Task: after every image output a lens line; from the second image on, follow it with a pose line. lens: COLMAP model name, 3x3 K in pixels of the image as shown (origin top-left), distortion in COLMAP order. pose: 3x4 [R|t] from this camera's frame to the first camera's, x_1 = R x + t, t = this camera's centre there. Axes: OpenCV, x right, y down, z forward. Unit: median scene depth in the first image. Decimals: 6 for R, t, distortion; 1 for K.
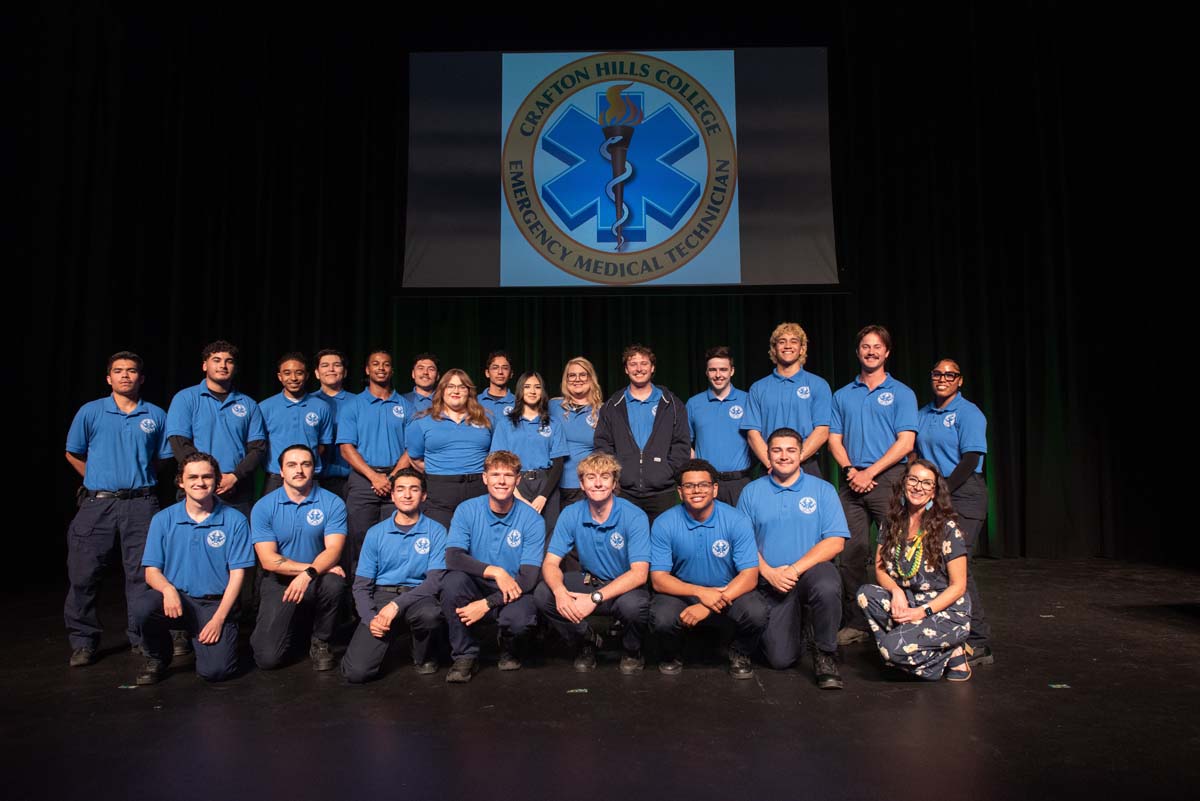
lens RADIAL K [[813.2, 0, 594.1], [0, 813.2, 404.0], [0, 0, 1]] dist [-0.006509, -0.005885]
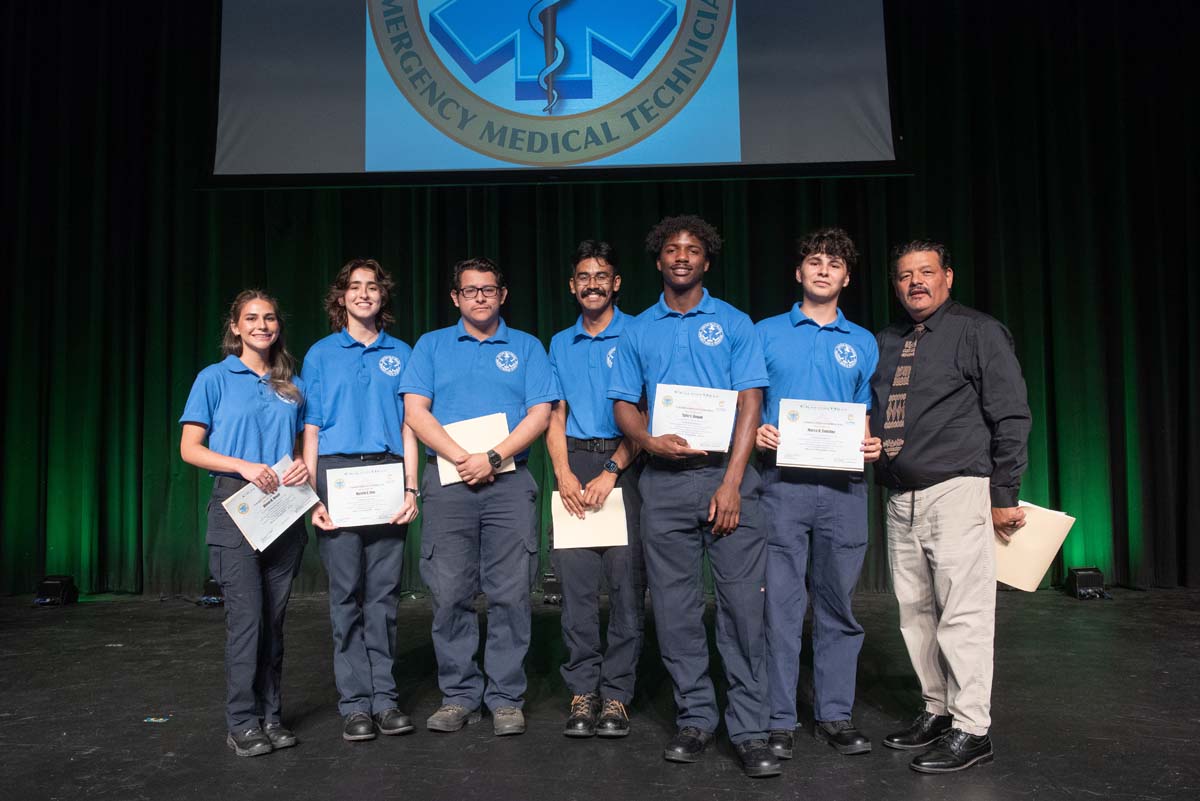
lens RADIAL K [[1016.3, 0, 583.1], [0, 1016.3, 381.9], [0, 0, 1]] dist [-0.013903, 0.003184]
pose [[0.999782, -0.007495, -0.019479, 0.070918], [0.008025, 0.999596, 0.027273, 0.001436], [0.019267, -0.027423, 0.999438, 0.196271]]
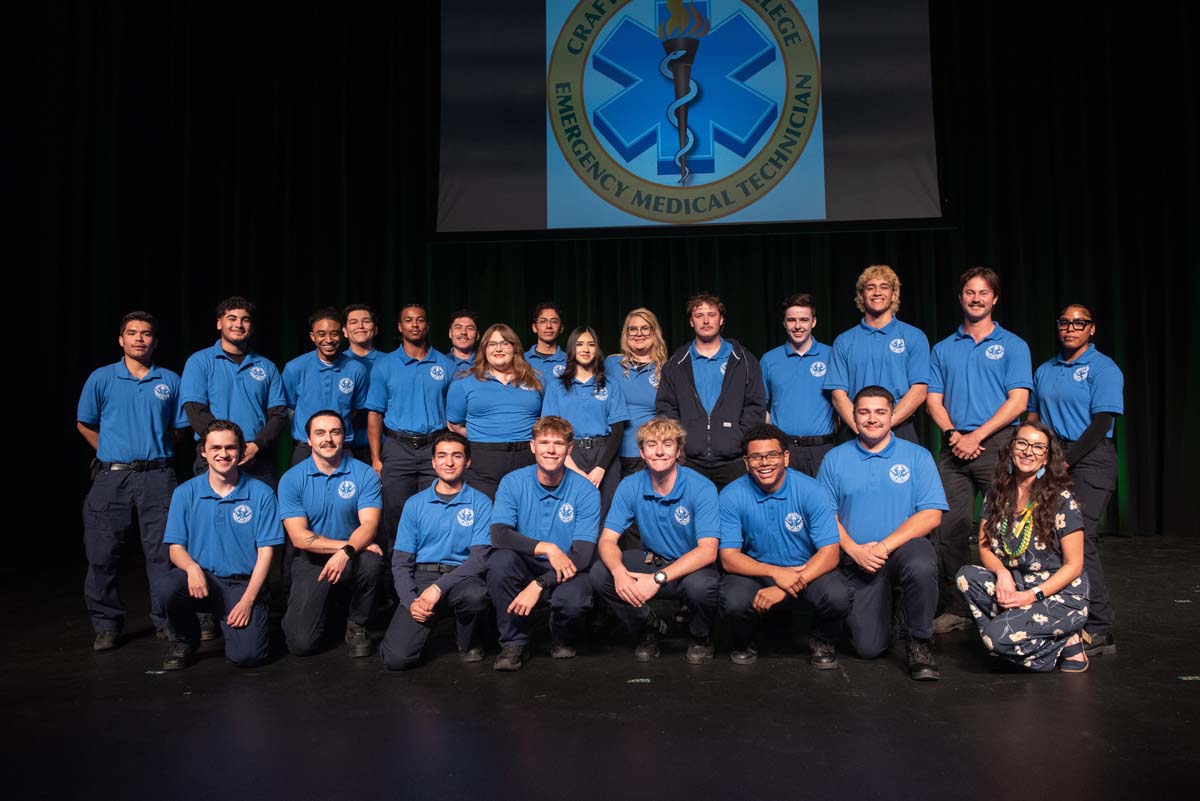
lens RADIAL K [[939.2, 0, 601.7], [0, 939.2, 398.1], [0, 0, 1]] dist [-0.020920, -0.005716]
pose [[0.998164, -0.010328, -0.059690, 0.001381], [0.012593, 0.999210, 0.037702, 0.000282], [0.059253, -0.038385, 0.997505, -0.009409]]
